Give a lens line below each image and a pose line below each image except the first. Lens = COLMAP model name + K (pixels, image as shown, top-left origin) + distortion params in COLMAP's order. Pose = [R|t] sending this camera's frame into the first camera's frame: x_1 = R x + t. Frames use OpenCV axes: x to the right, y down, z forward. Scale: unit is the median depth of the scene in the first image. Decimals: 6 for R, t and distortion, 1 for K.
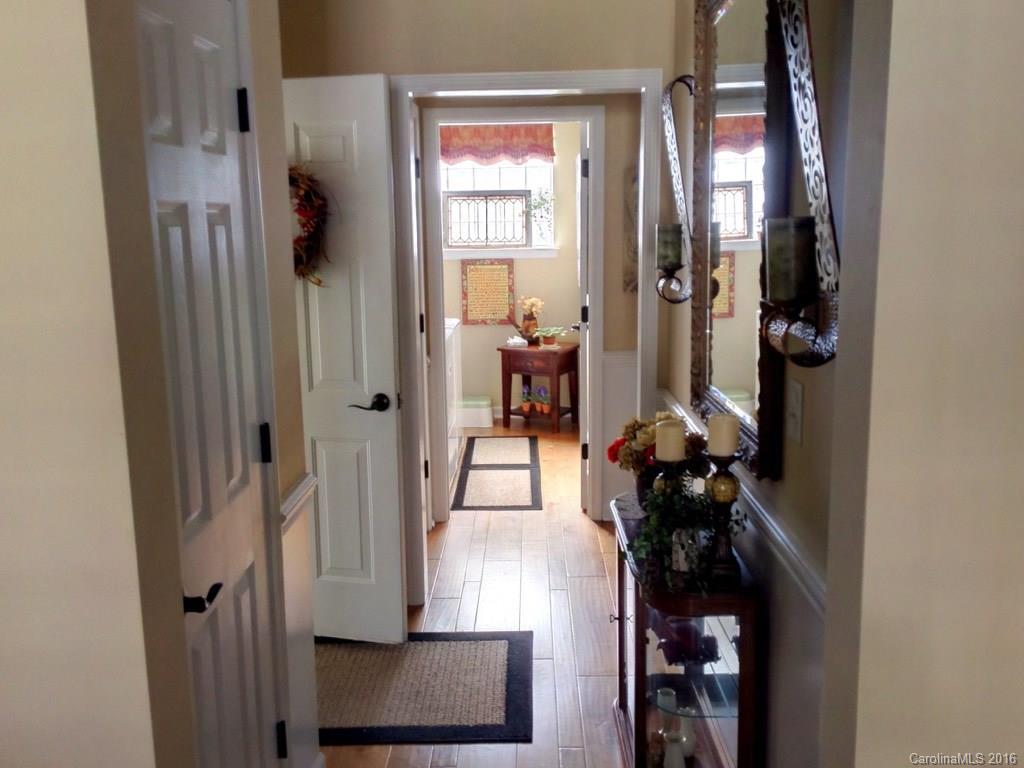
lens RADIAL K [[931.5, 0, 509.0], [0, 931.5, 384.4], [0, 0, 1]] dist [0.053930, 0.000000]
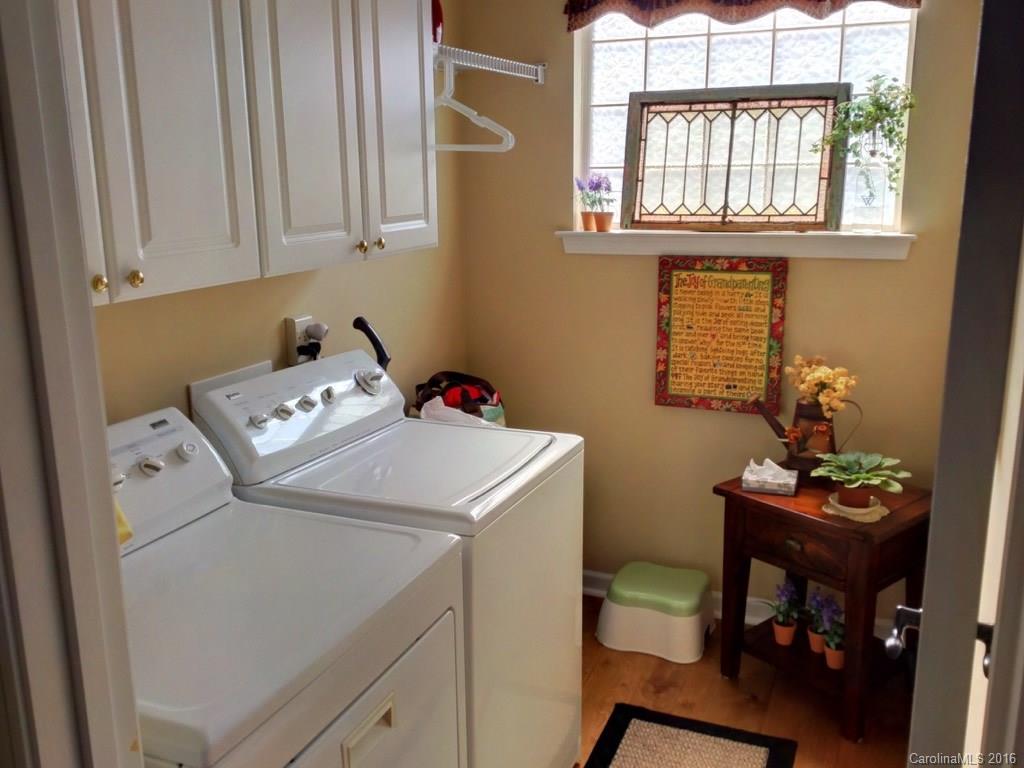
lens RADIAL K [[931.5, 0, 516.8], [0, 931.5, 379.0], [0, 0, 1]] dist [0.053930, 0.000000]
pose [[0.931428, 0.089919, -0.352643, 0.043308], [-0.062531, 0.994127, 0.088324, -0.111466], [0.358514, -0.060216, 0.931580, 0.576137]]
